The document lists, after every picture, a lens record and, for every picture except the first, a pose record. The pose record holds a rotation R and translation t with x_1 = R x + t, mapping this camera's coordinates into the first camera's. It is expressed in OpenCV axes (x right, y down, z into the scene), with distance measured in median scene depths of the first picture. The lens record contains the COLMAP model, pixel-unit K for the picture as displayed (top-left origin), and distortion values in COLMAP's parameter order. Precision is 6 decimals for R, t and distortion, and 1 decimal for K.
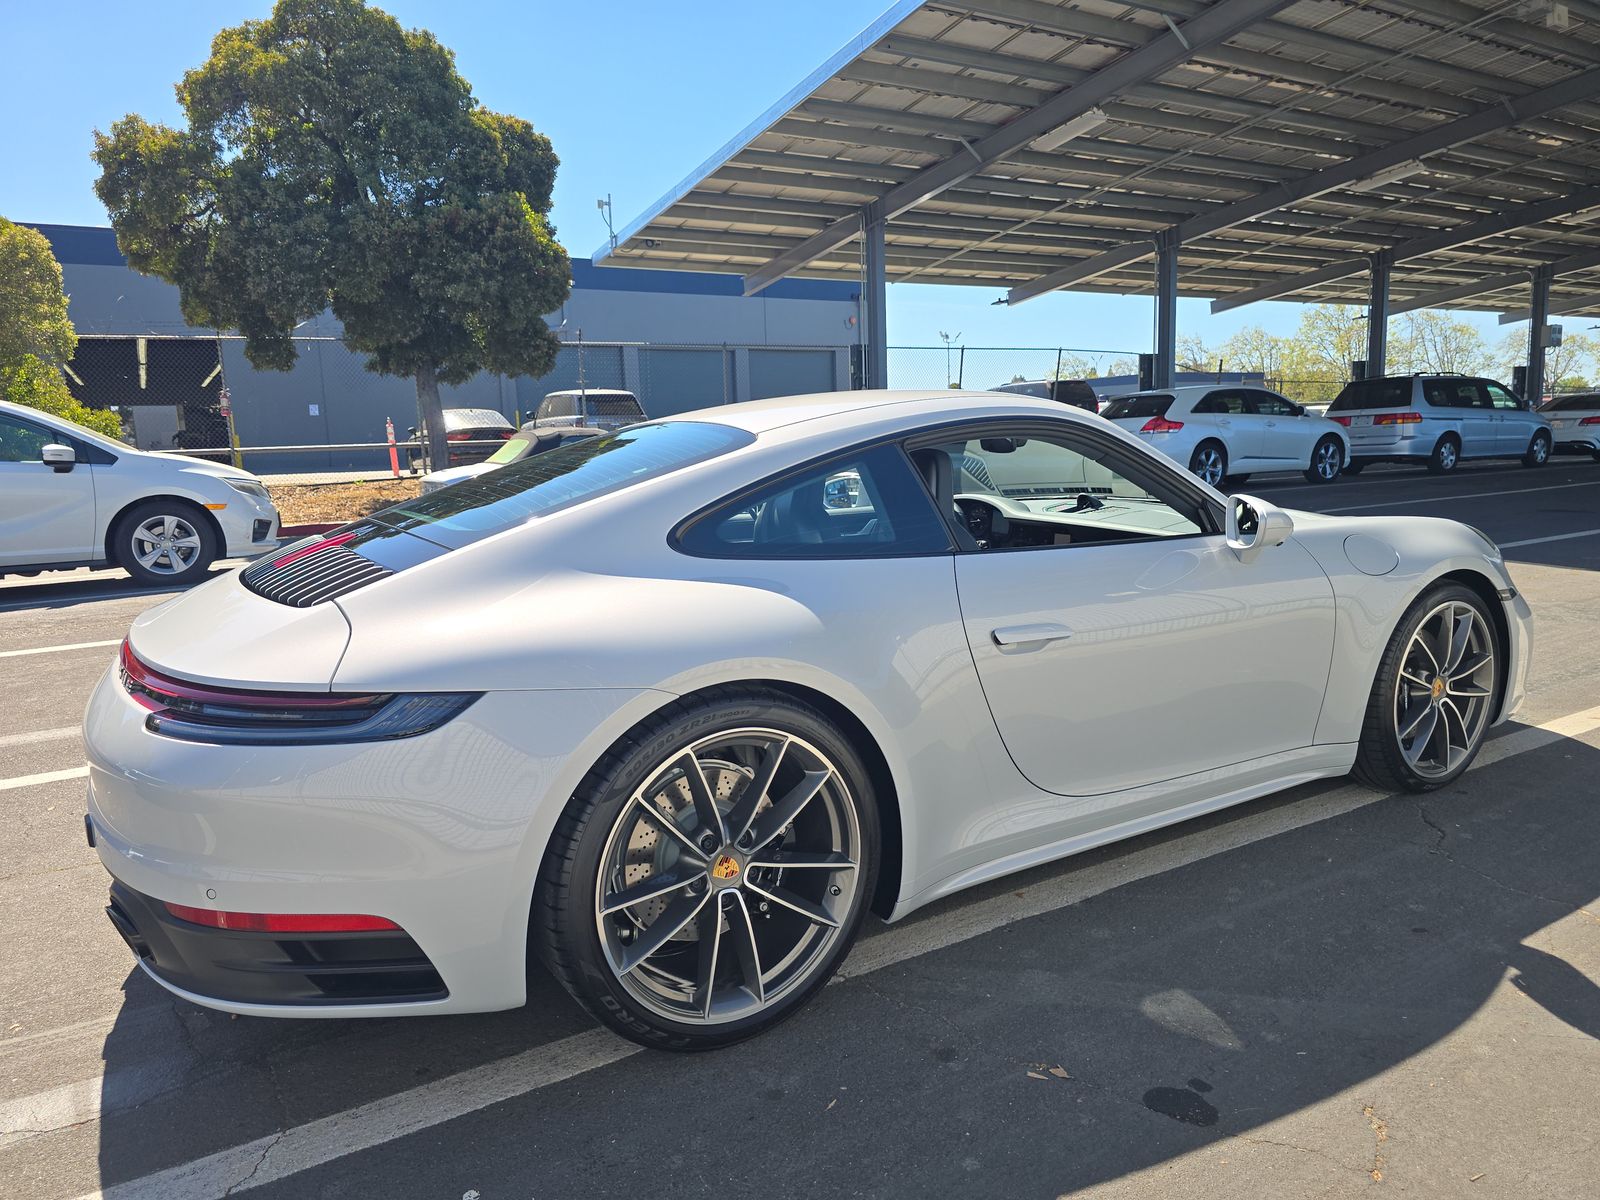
lens RADIAL K [[1073.5, 0, 812.6], [0, 1073.5, 589.7], [0, 0, 1]] dist [0.022551, -0.028013]
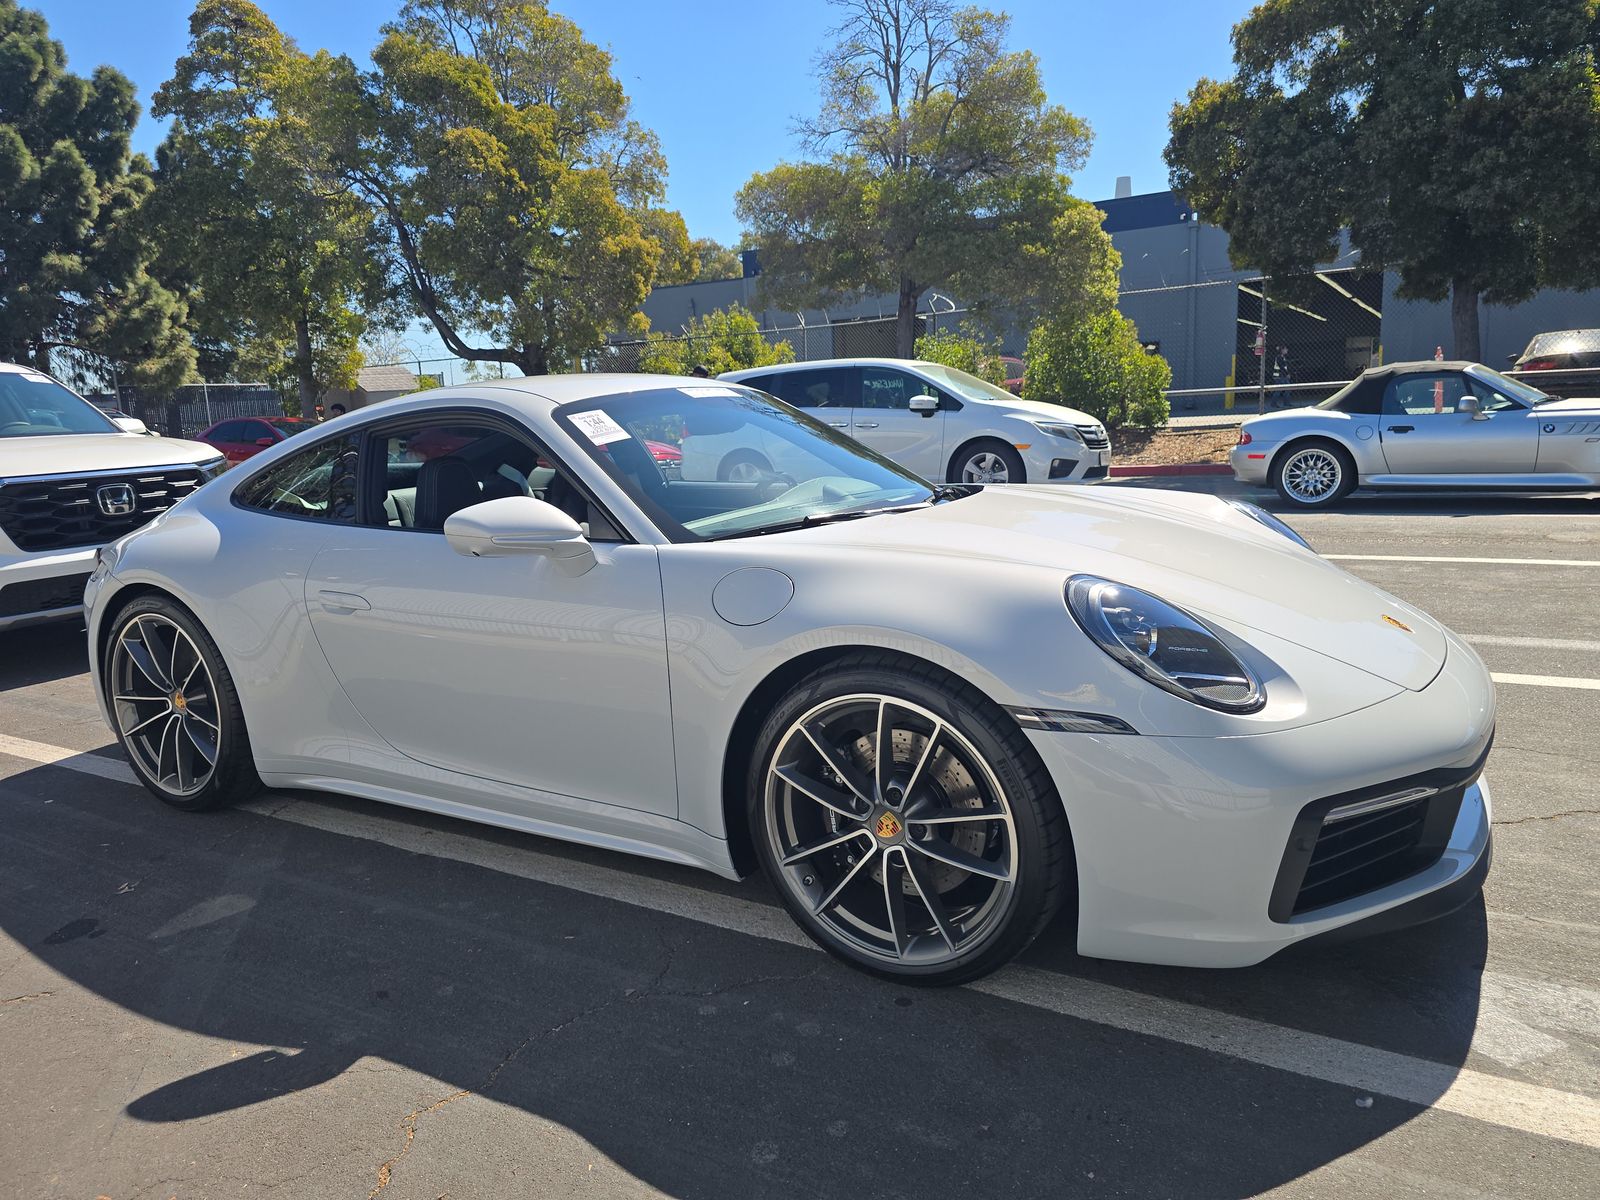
lens RADIAL K [[1073.5, 0, 799.1], [0, 1073.5, 608.0], [0, 0, 1]] dist [0.022551, -0.028013]
pose [[0.471962, 0.162215, -0.866567, 0.724190], [-0.090620, 0.986647, 0.135338, -0.077371], [0.876949, 0.014654, 0.480360, 0.433042]]
